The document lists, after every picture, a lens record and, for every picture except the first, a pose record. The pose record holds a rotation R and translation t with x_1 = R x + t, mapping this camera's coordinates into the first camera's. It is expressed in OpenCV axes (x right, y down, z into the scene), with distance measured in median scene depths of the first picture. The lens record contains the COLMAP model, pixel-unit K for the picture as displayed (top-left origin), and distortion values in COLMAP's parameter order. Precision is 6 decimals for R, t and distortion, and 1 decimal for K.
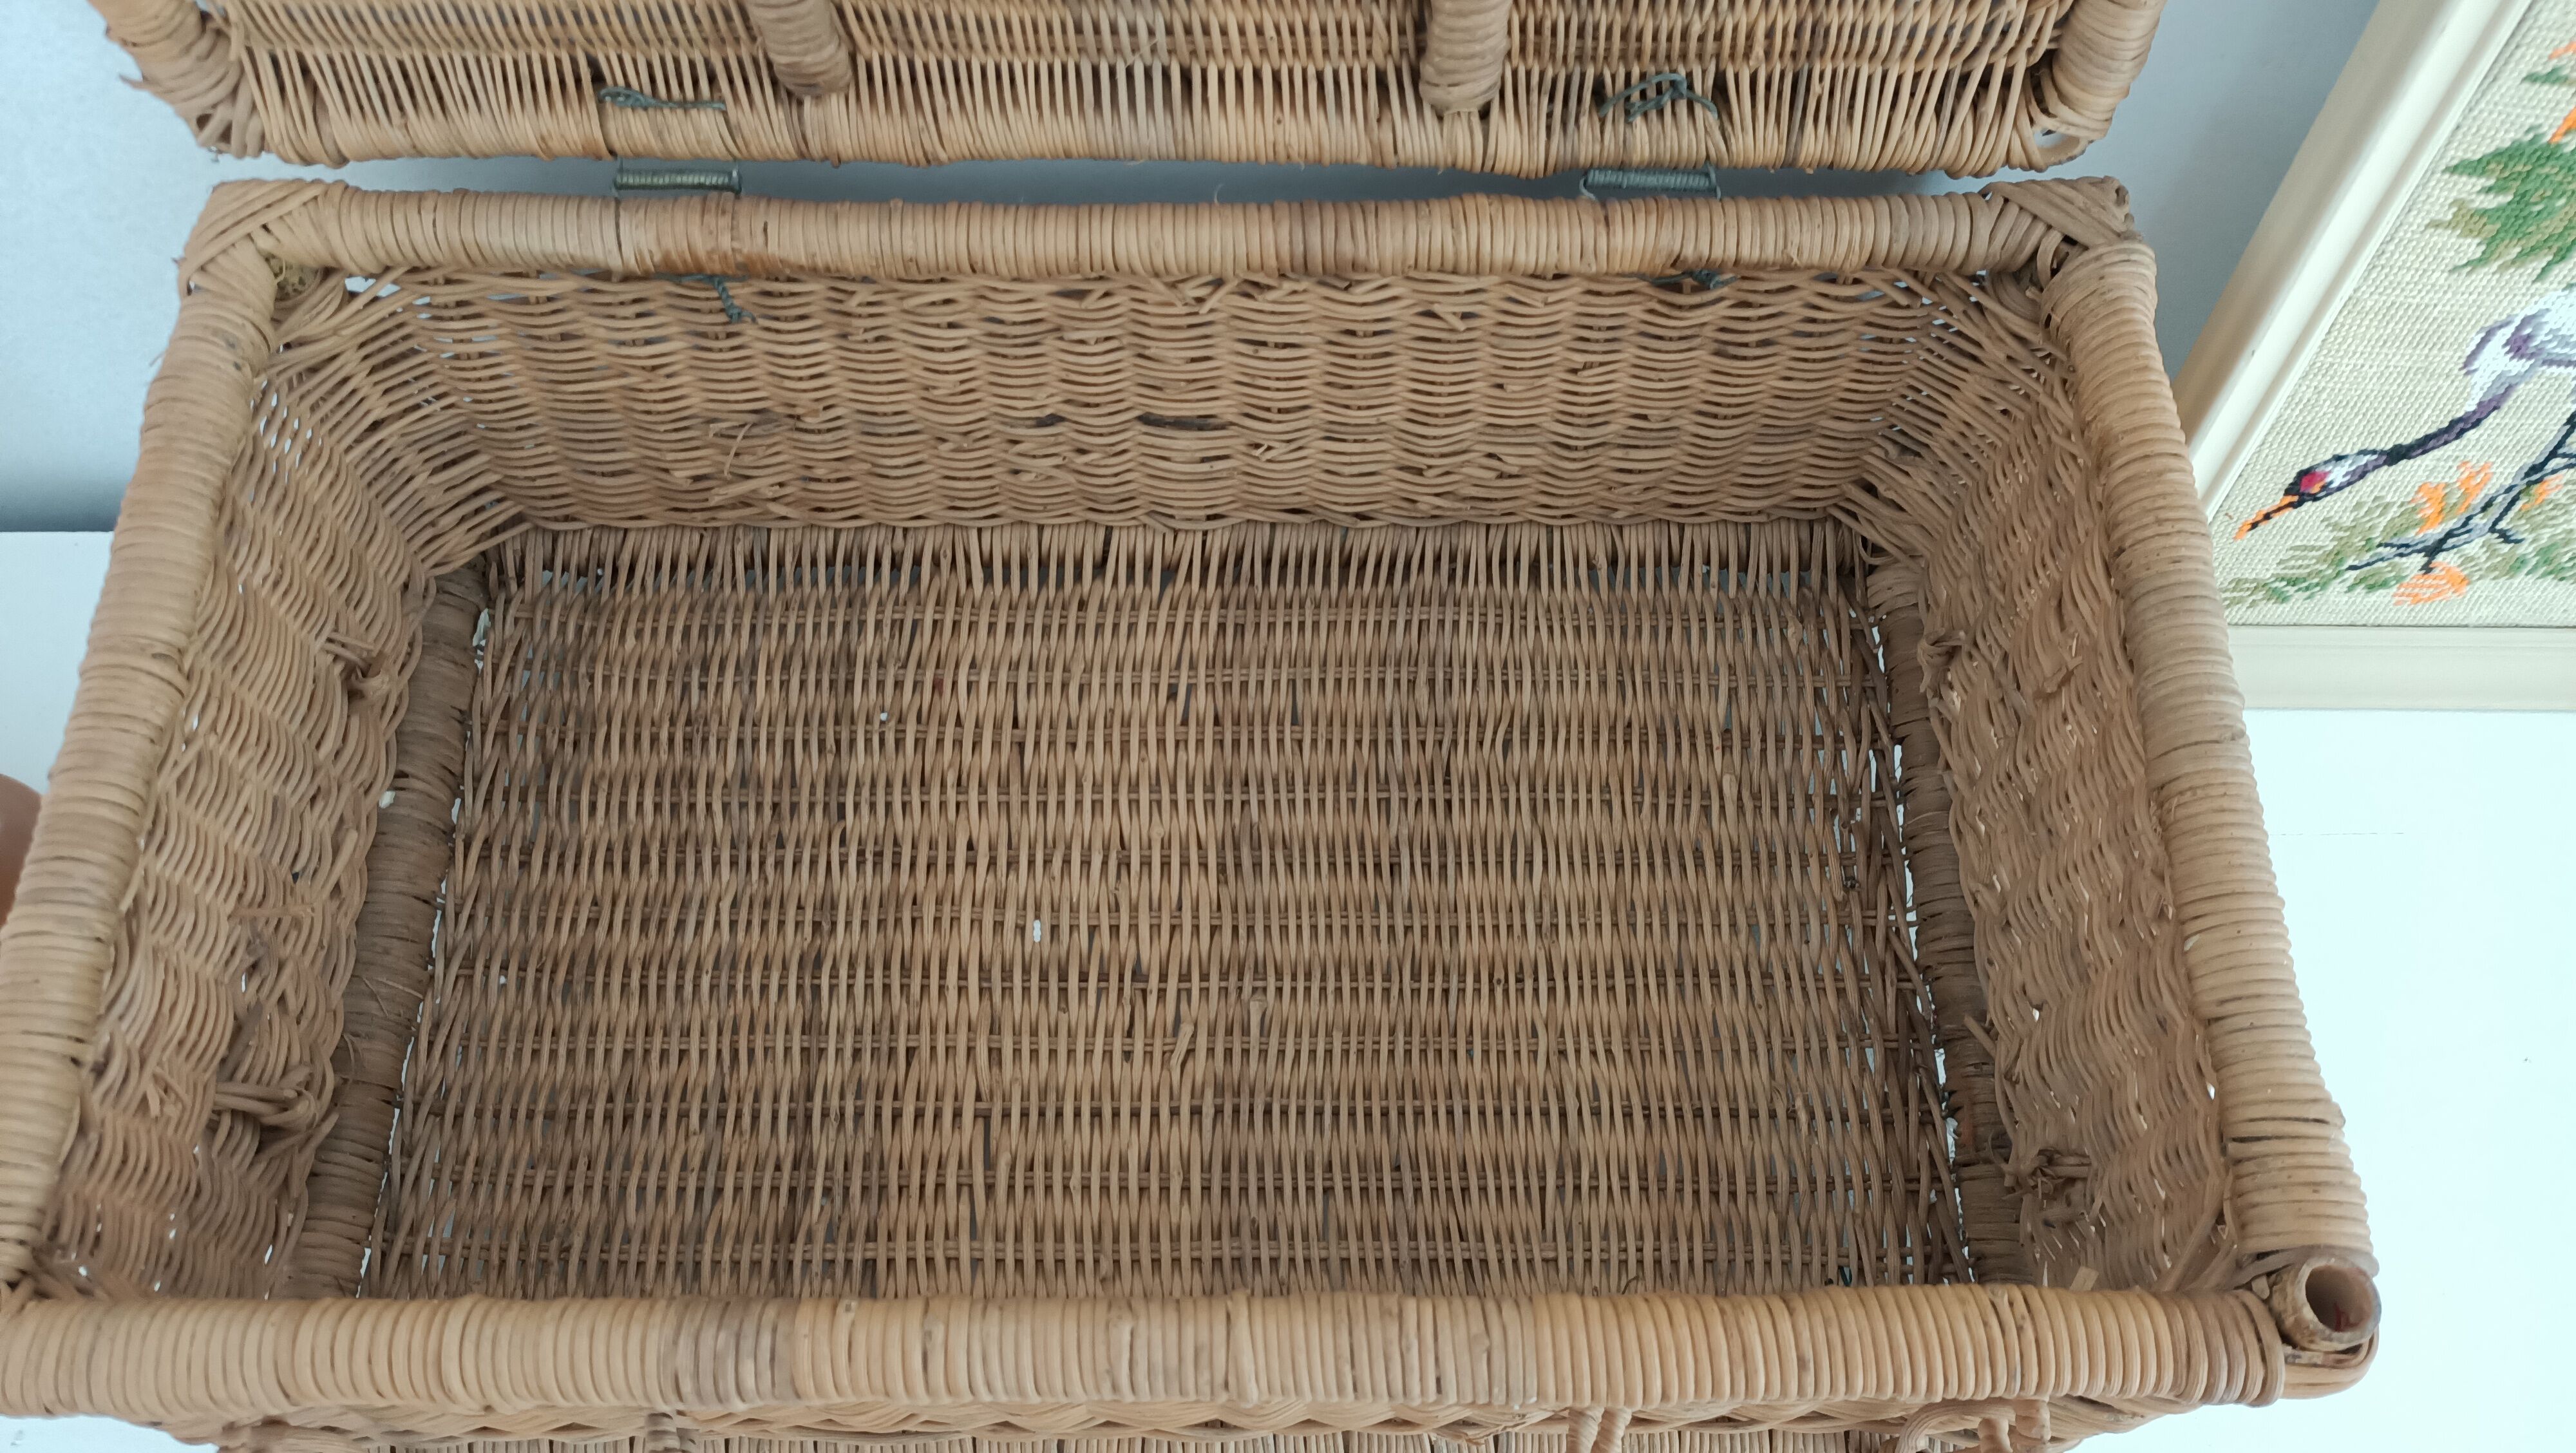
lens RADIAL K [[1878.8, 0, 1286.0], [0, 1878.8, 663.4], [0, 0, 1]] dist [0.054075, -0.087269]
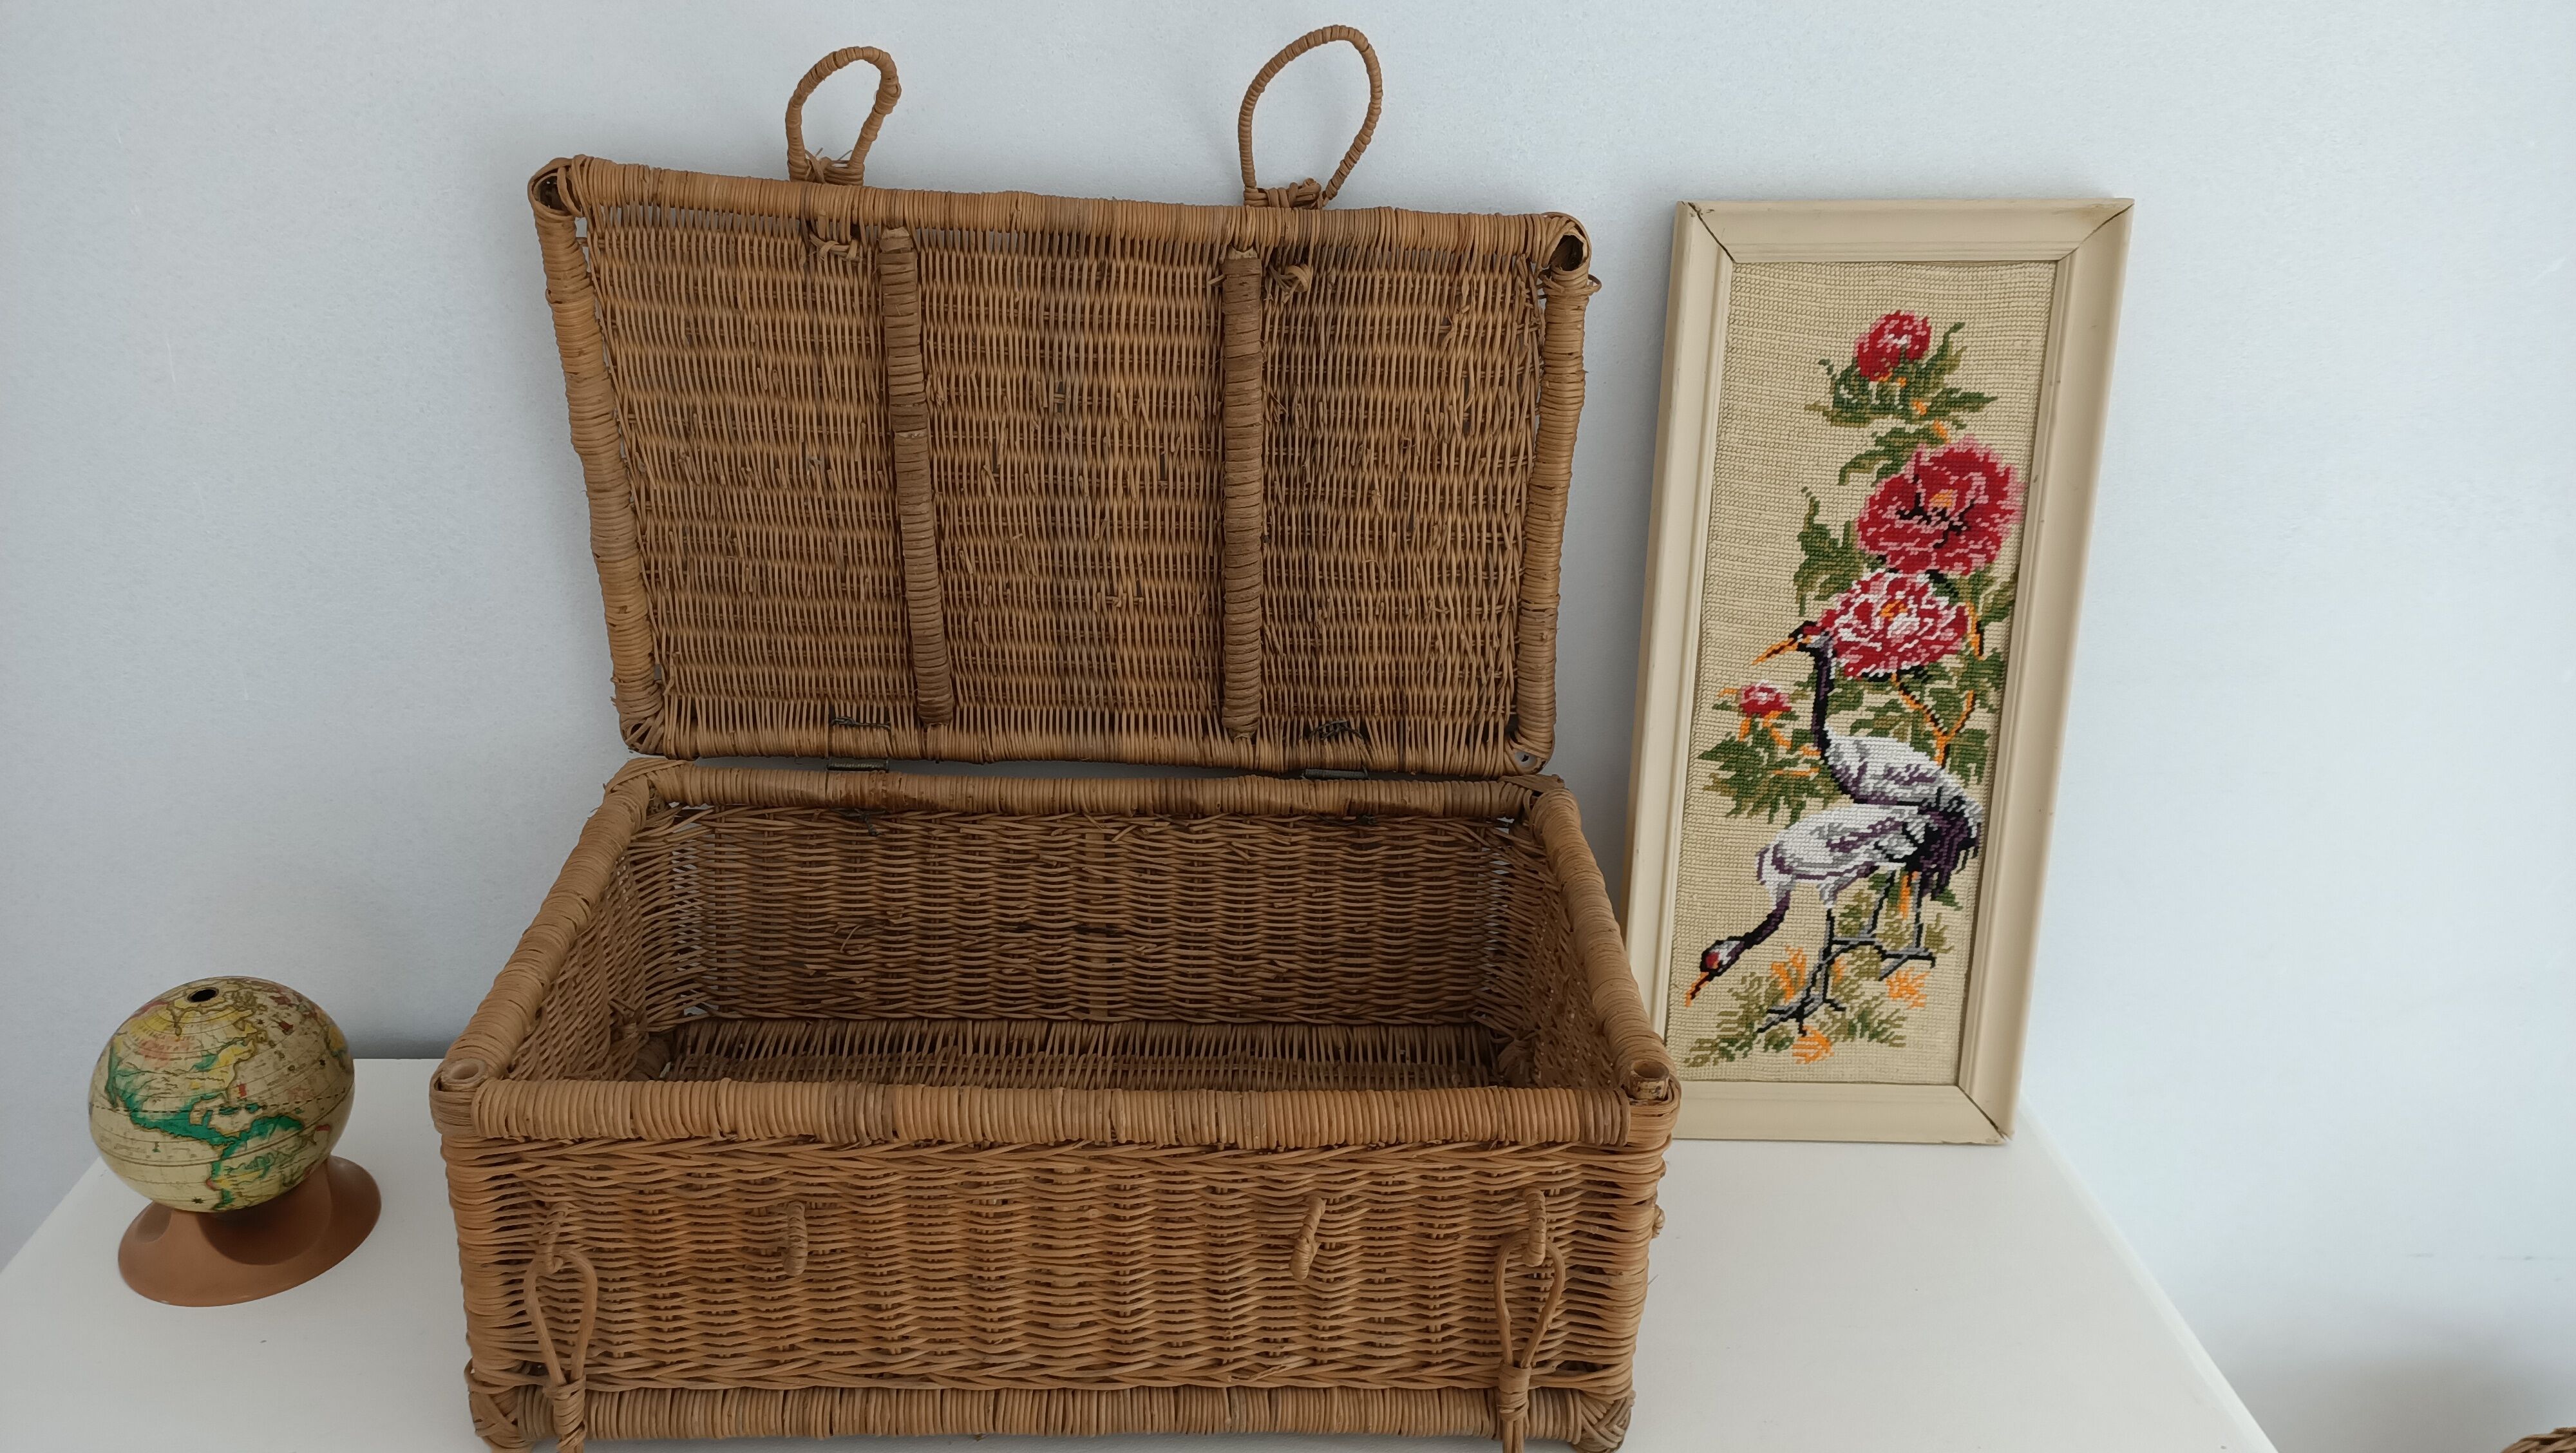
lens RADIAL K [[1797.4, 0, 1292.0], [0, 1797.4, 680.4], [0, 0, 1]] dist [0.006009, 0.000779]
pose [[0.998707, 0.020985, 0.046294, 0.052763], [0.013276, 0.771475, -0.636121, 0.916834], [-0.049064, 0.635914, 0.770199, -0.575272]]
